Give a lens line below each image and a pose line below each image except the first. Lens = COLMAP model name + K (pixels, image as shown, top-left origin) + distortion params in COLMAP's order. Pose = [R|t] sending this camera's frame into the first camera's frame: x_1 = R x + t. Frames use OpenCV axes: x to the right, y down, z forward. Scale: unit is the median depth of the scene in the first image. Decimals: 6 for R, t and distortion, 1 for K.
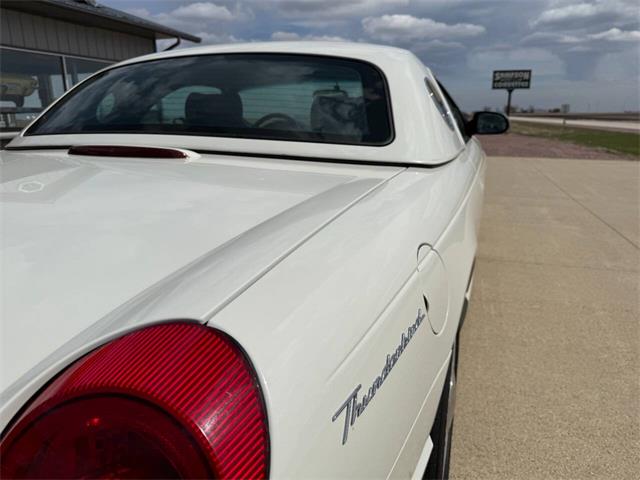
lens RADIAL K [[447.4, 0, 315.2], [0, 447.4, 236.8], [0, 0, 1]] dist [0.013997, -0.033417]
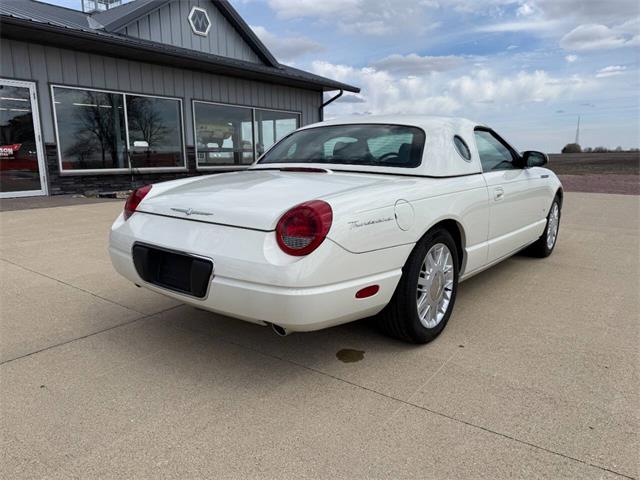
lens RADIAL K [[447.4, 0, 325.3], [0, 447.4, 239.4], [0, 0, 1]] dist [0.013997, -0.033417]
pose [[0.950474, 0.057856, -0.305371, 0.086378], [-0.080571, 0.994800, -0.062304, 0.063113], [0.300179, 0.083823, 0.950193, -0.237522]]
